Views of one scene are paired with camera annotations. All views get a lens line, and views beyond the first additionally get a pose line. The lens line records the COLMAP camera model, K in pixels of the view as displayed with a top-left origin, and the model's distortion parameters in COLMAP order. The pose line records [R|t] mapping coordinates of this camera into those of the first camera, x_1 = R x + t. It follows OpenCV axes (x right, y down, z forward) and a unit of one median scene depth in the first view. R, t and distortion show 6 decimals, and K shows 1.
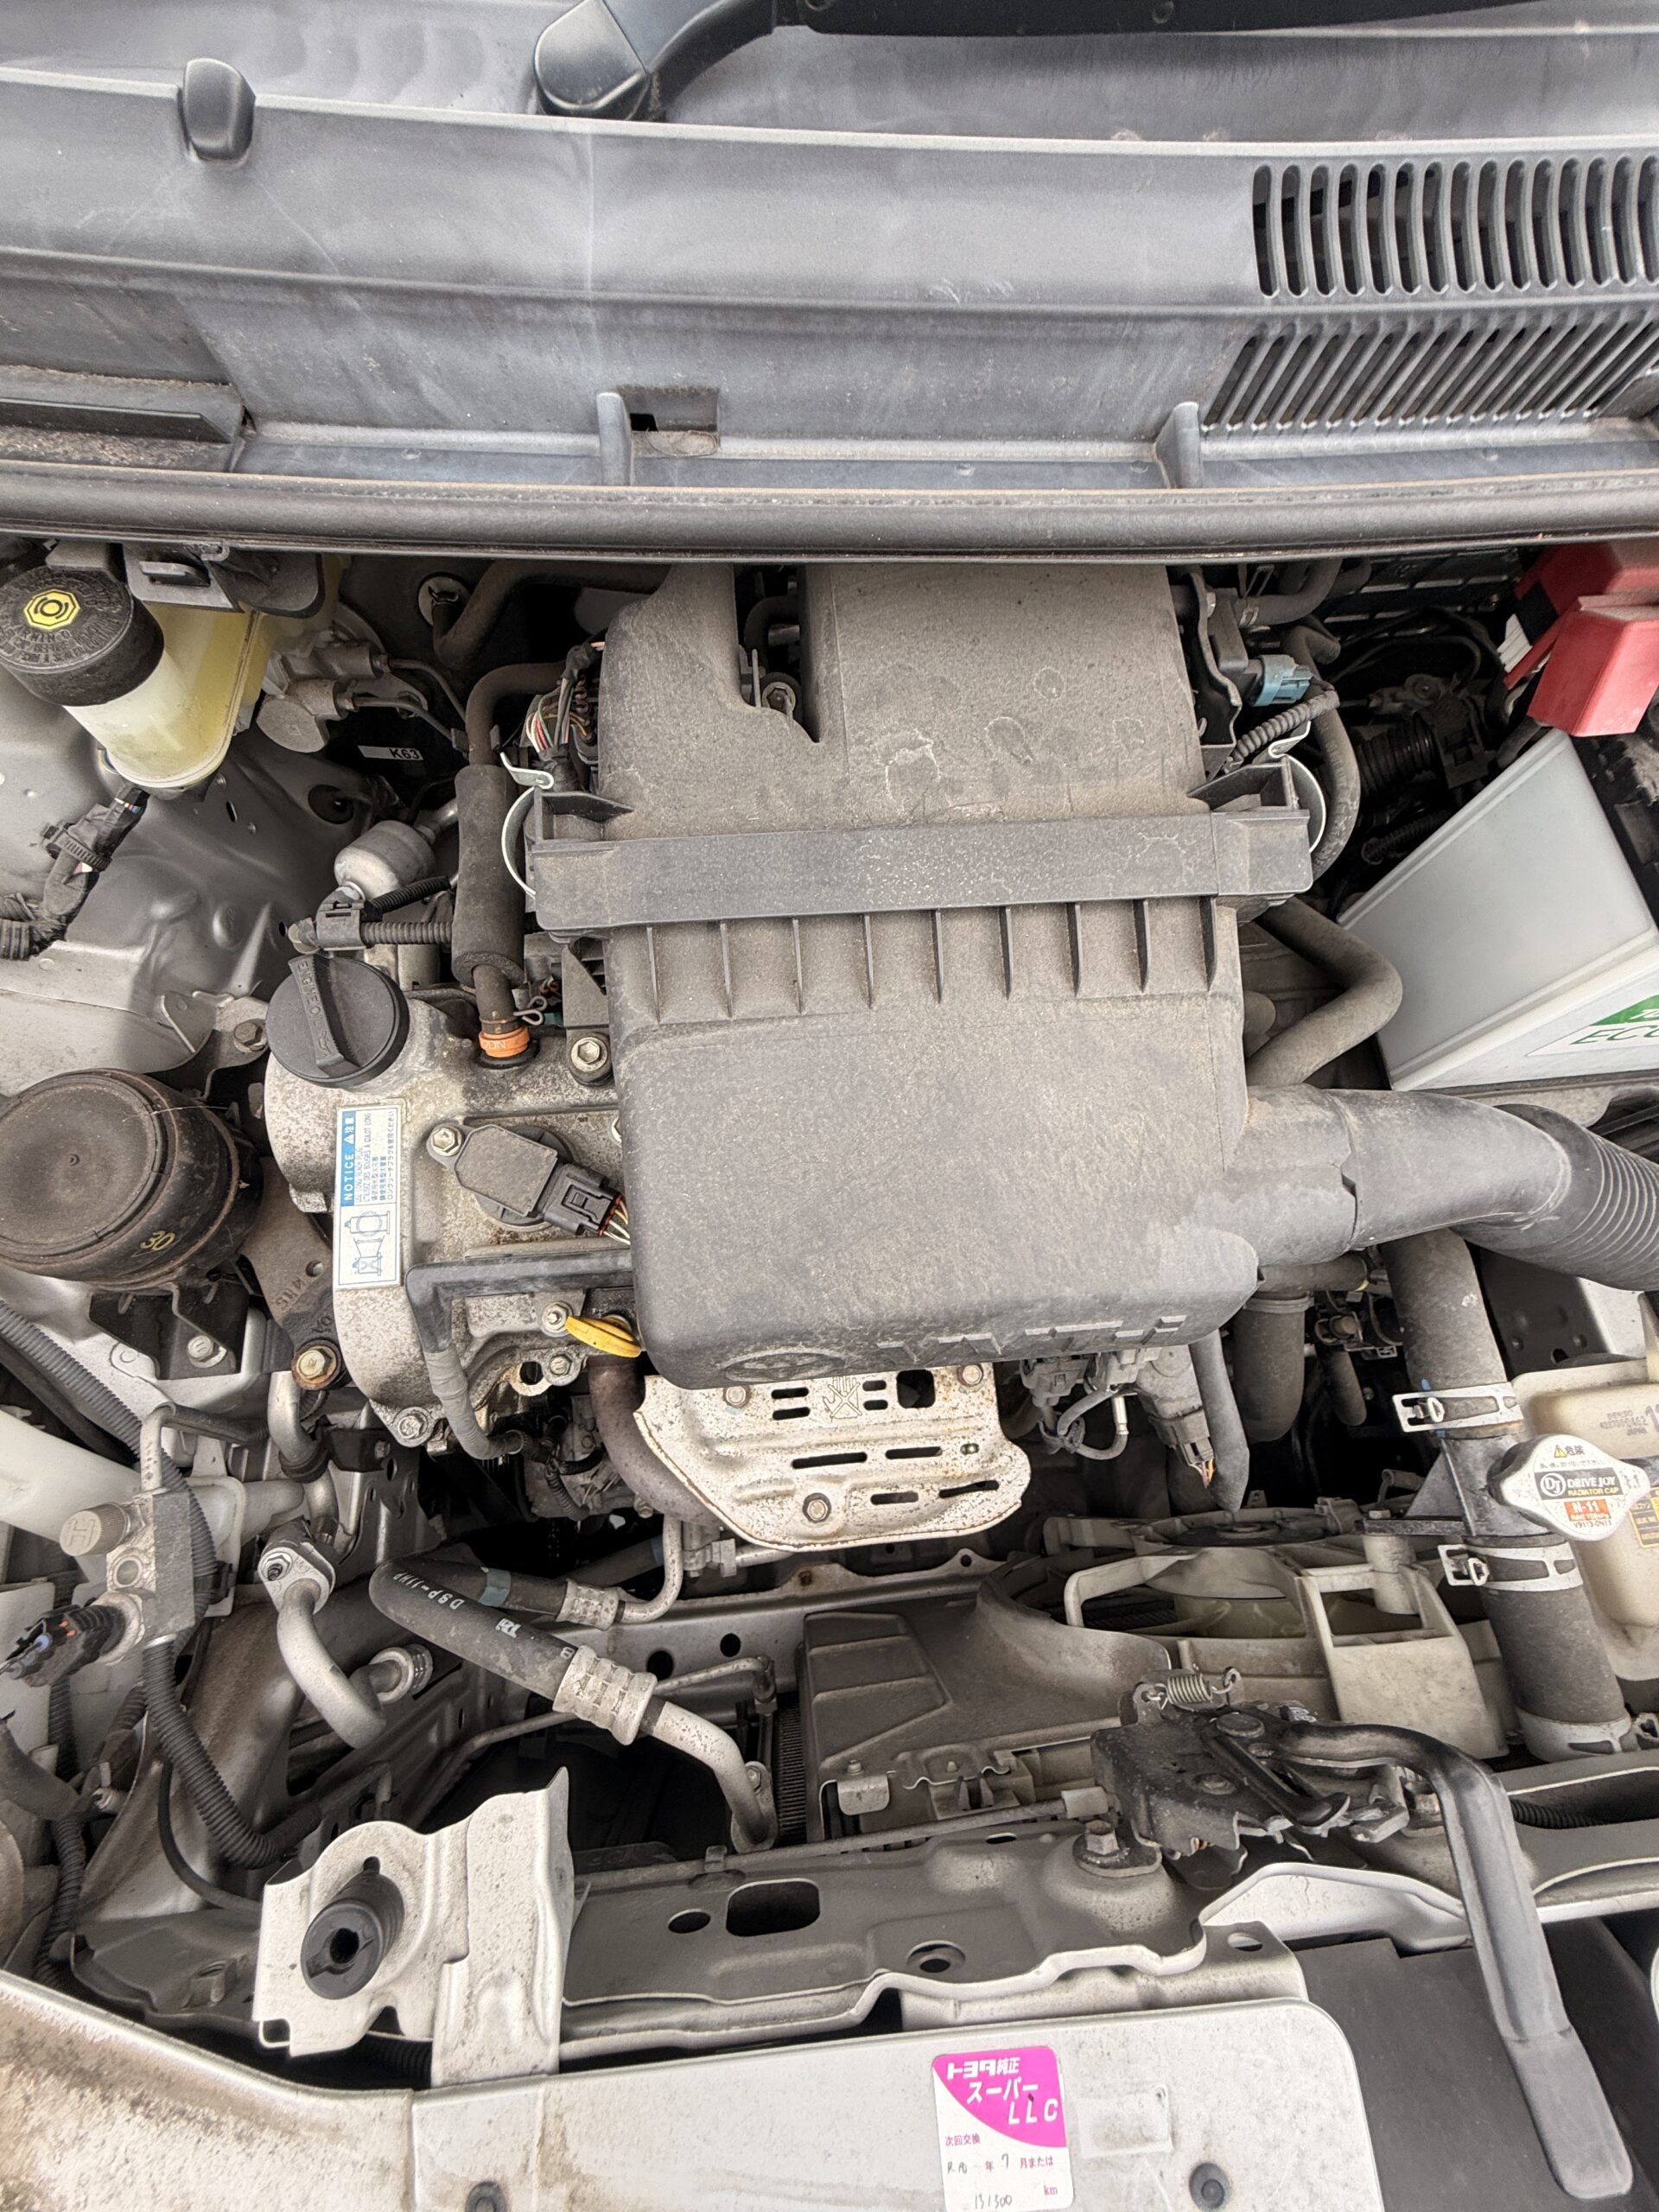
lens RADIAL K [[883.2, 0, 829.5], [0, 883.2, 1106.0], [0, 0, 1]] dist [0.001769, -0.000638]
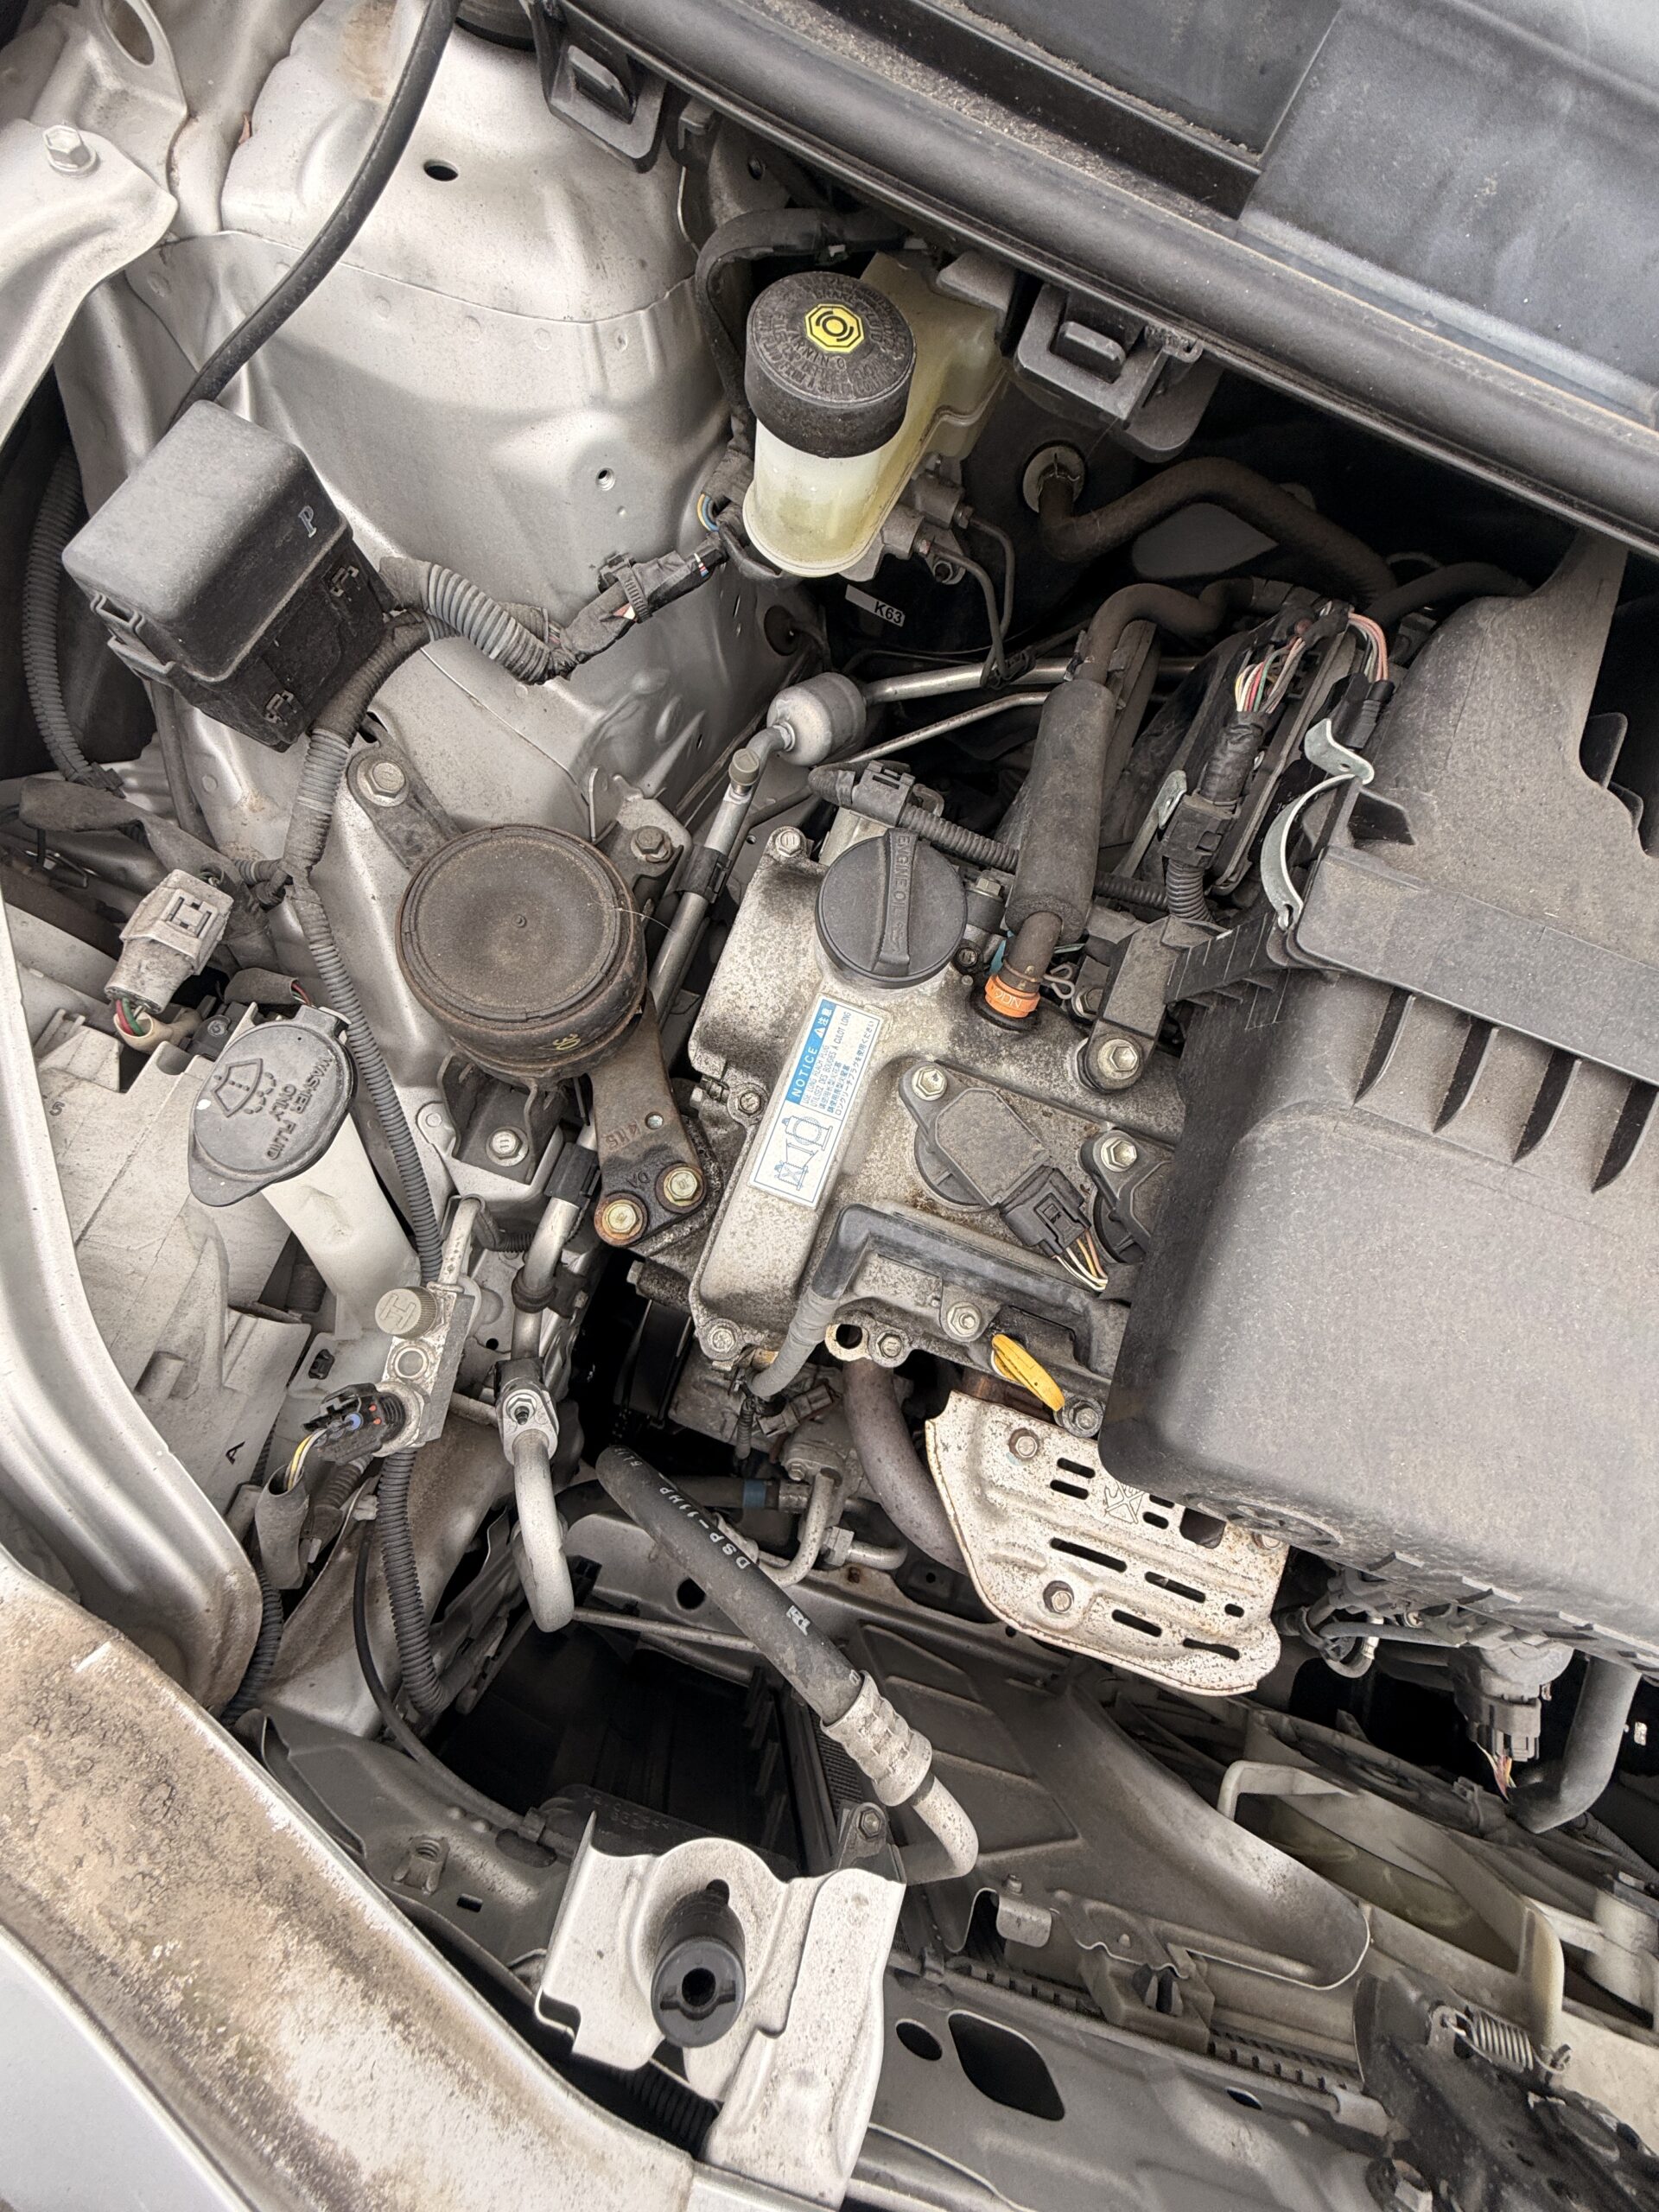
lens RADIAL K [[883.9, 0, 820.9], [0, 883.9, 1104.3], [0, 0, 1]] dist [0.001464, 0.000160]
pose [[0.907378, 0.418366, -0.040432, -0.421768], [-0.415472, 0.907324, 0.064391, 0.040615], [0.063624, -0.041629, 0.997105, 0.105289]]
